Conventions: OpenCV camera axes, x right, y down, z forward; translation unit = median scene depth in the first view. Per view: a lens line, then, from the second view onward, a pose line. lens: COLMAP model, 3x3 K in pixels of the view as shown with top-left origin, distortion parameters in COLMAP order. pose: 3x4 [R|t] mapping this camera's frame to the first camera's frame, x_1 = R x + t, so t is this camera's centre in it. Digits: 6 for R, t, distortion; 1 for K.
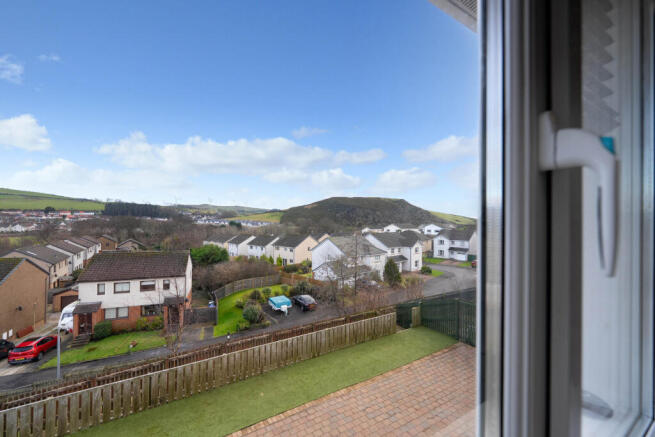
lens RADIAL K [[275.4, 0, 327.5], [0, 275.4, 218.5], [0, 0, 1]] dist [-0.000639, -0.000164]
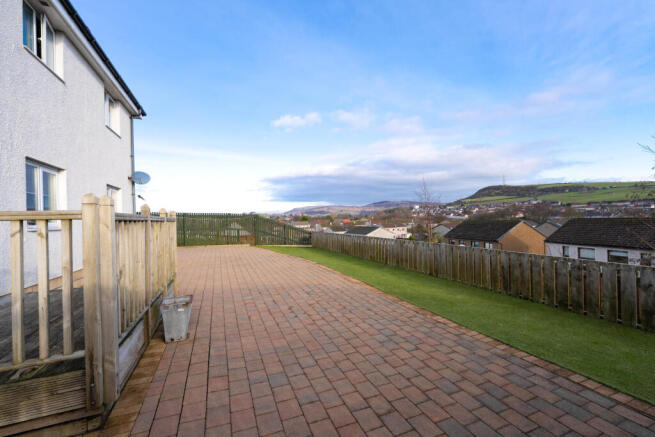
lens RADIAL K [[267.1, 0, 327.5], [0, 267.1, 218.5], [0, 0, 1]] dist [-0.000052, -0.000110]
pose [[-0.167852, -0.010410, -0.985757, 0.272883], [0.021511, 0.999667, -0.014219, 0.133147], [0.985578, -0.023591, -0.167572, 0.319128]]
